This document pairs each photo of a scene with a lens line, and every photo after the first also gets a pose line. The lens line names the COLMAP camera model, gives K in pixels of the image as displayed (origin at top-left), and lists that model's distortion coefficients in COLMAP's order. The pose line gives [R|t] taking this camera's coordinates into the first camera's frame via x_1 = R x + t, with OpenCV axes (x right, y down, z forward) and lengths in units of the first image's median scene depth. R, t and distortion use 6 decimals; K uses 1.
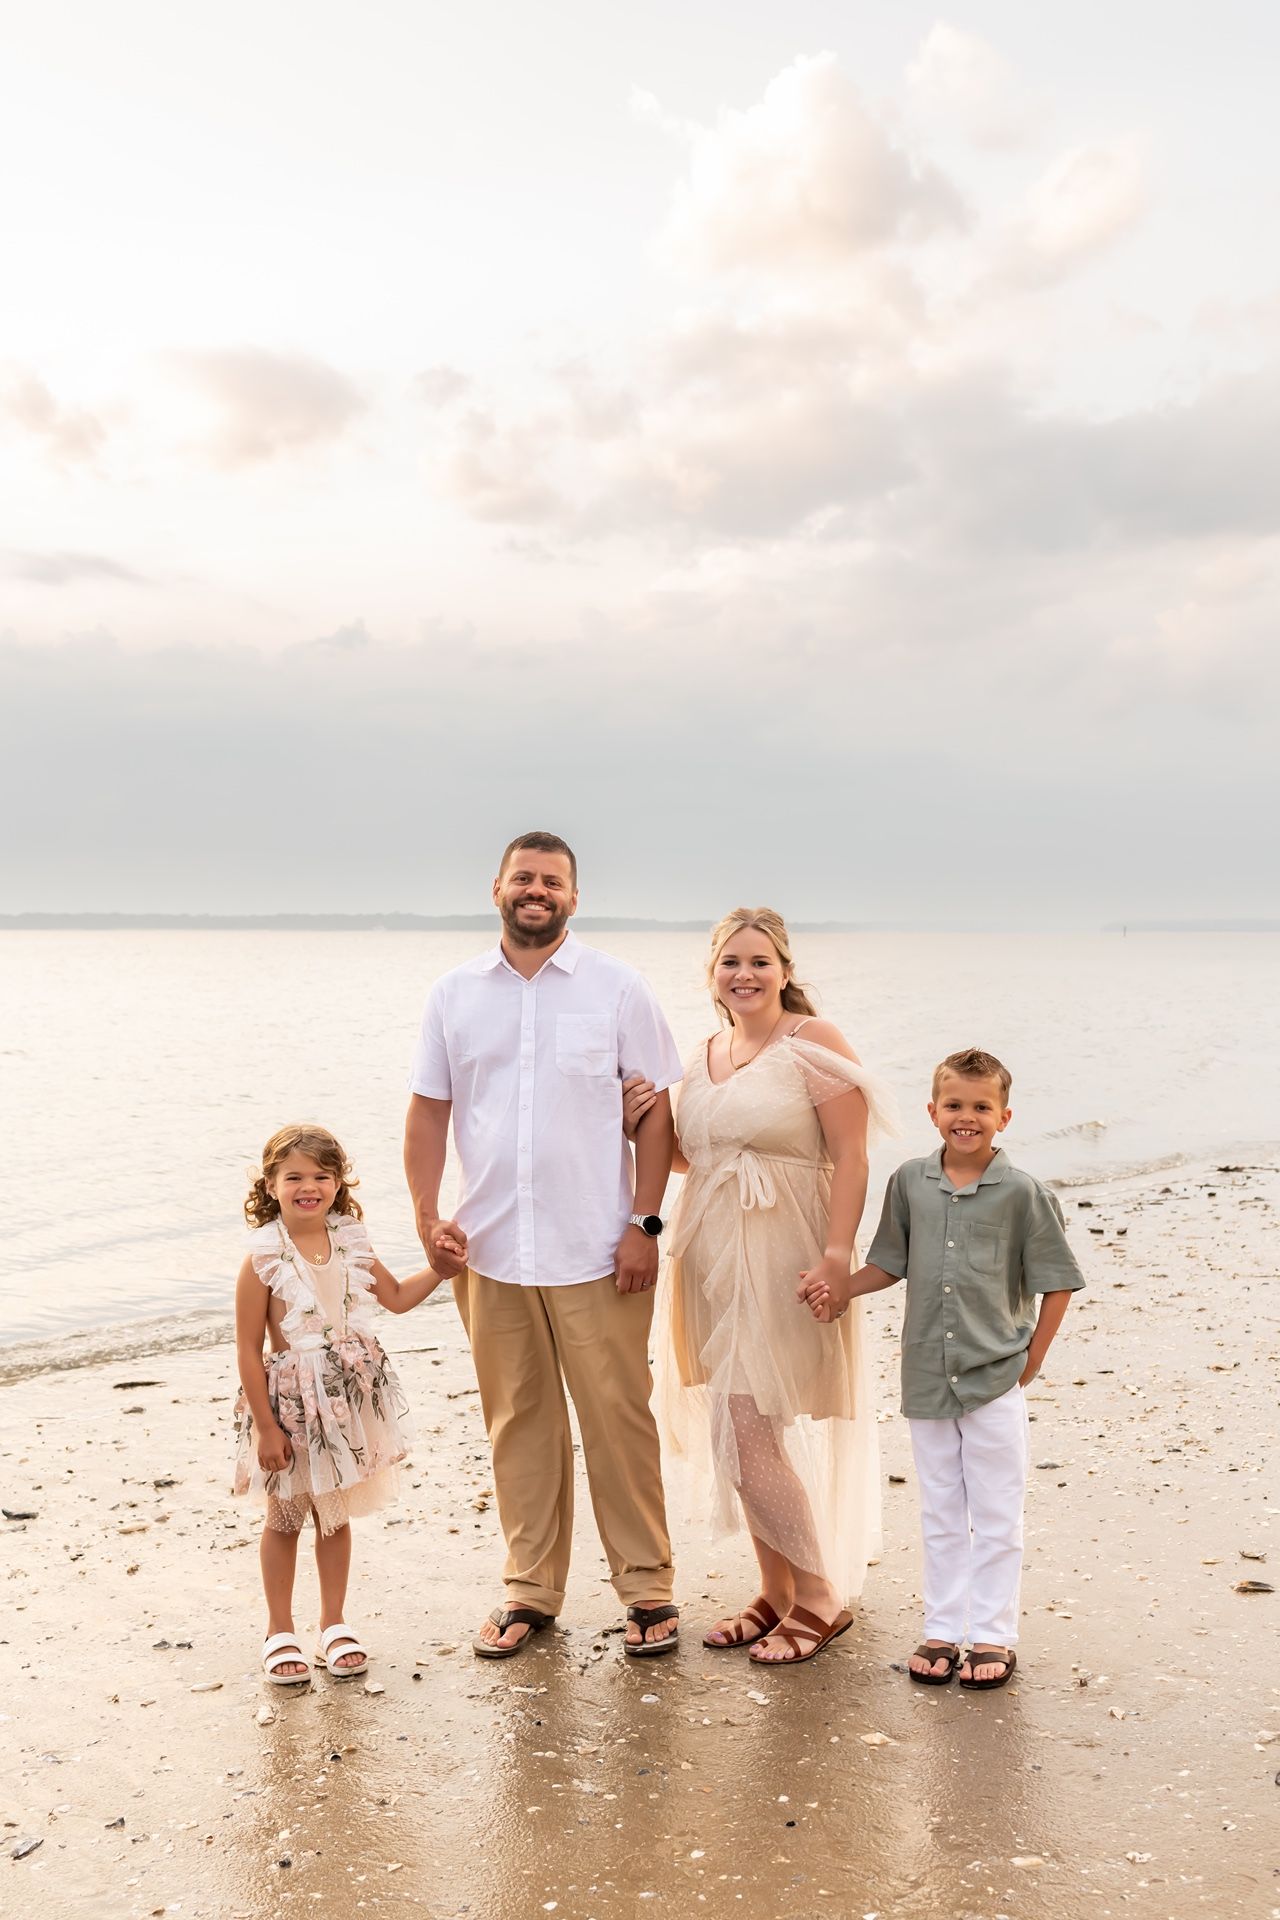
lens RADIAL K [[2099.4, 0, 640.0], [0, 2099.4, 960.0], [0, 0, 1]] dist [-0.024107, -0.008977]
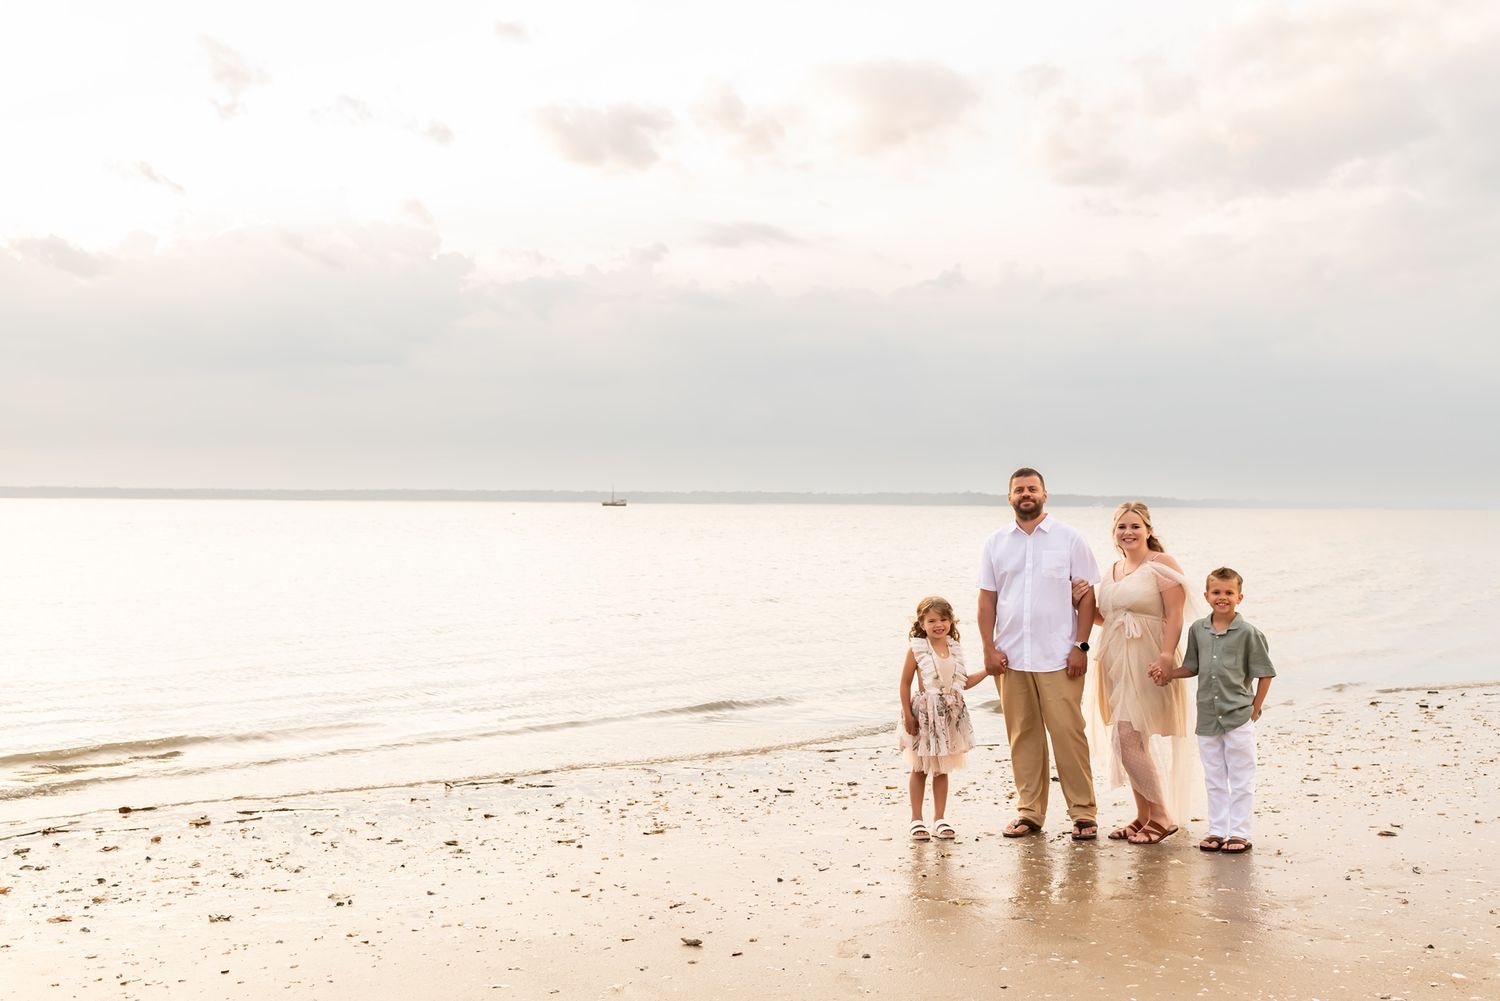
lens RADIAL K [[2249.3, 0, 705.1], [0, 2249.3, 502.4], [0, 0, 1]] dist [0.032243, 0.049998]
pose [[0.972284, 0.006403, -0.233715, 0.171464], [-0.006401, 0.999979, 0.000768, -0.023602], [0.233715, 0.000749, 0.972305, -1.412598]]
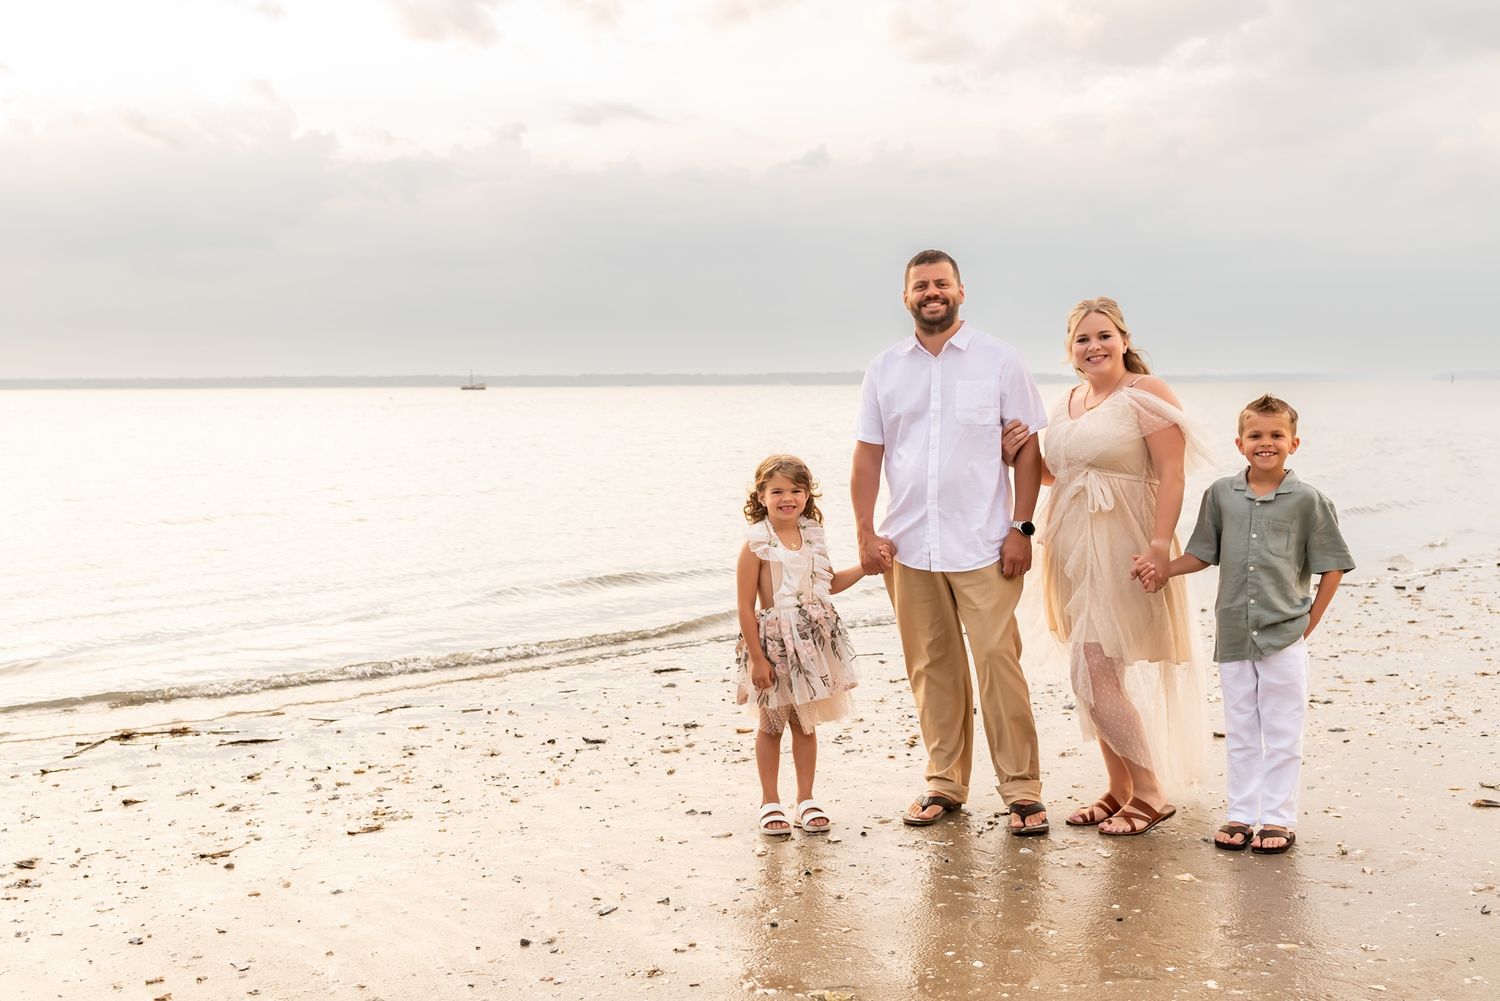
lens RADIAL K [[1640.2, 0, 726.8], [0, 1640.2, 470.6], [0, 0, 1]] dist [-0.024107, -0.008977]
pose [[0.980806, -0.007194, -0.194853, 0.022889], [0.013084, 0.999495, 0.028957, 0.054859], [0.194547, -0.030950, 0.980405, -0.121602]]
